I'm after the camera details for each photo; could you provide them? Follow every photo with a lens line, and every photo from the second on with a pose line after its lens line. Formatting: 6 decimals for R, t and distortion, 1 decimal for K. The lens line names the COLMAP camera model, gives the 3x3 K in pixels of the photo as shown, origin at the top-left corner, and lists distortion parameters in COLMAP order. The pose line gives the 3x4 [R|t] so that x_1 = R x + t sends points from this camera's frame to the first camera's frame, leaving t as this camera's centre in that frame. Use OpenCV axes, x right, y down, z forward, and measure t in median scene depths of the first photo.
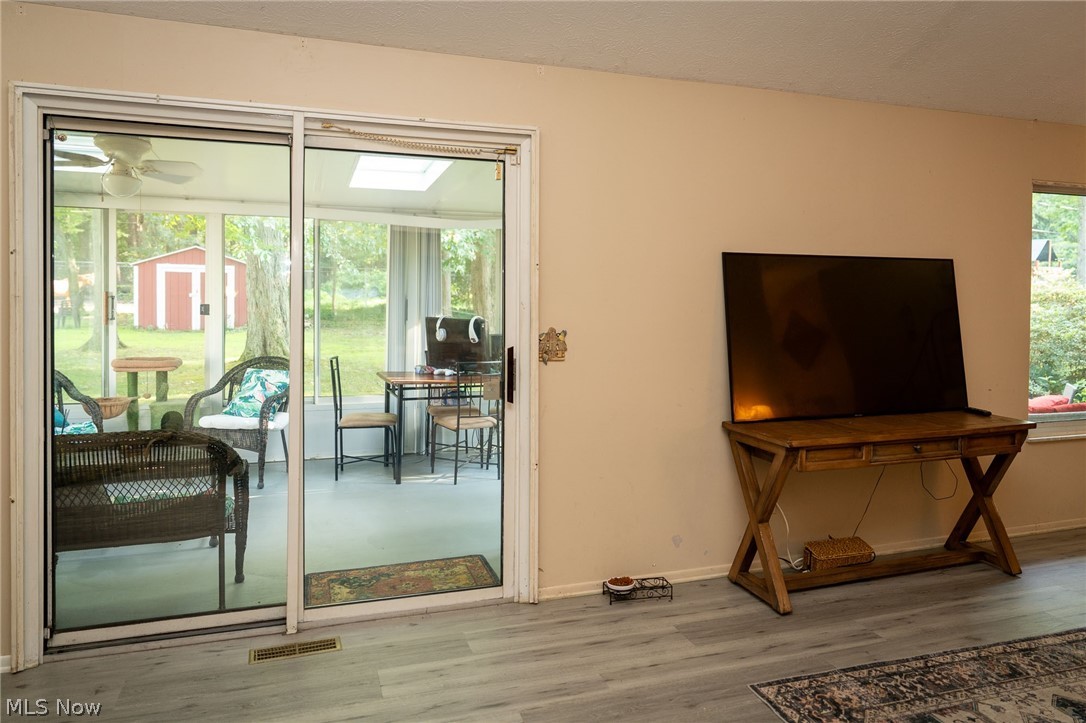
lens RADIAL K [[785.7, 0, 546.6], [0, 785.7, 362.6], [0, 0, 1]] dist [0.001396, 0.001055]
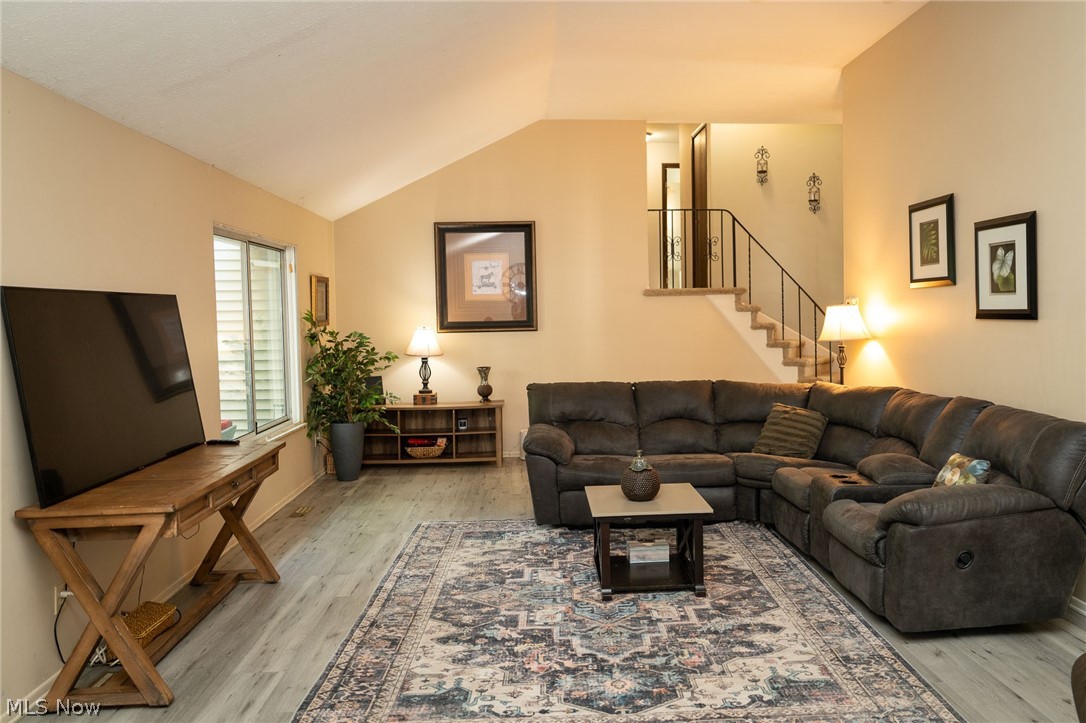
lens RADIAL K [[837.0, 0, 545.6], [0, 837.0, 359.4], [0, 0, 1]] dist [0.001129, -0.001933]
pose [[0.275080, -0.070540, 0.958830, -0.522987], [0.112334, 0.992832, 0.040814, -0.059787], [-0.954836, 0.096482, 0.281033, 0.354555]]
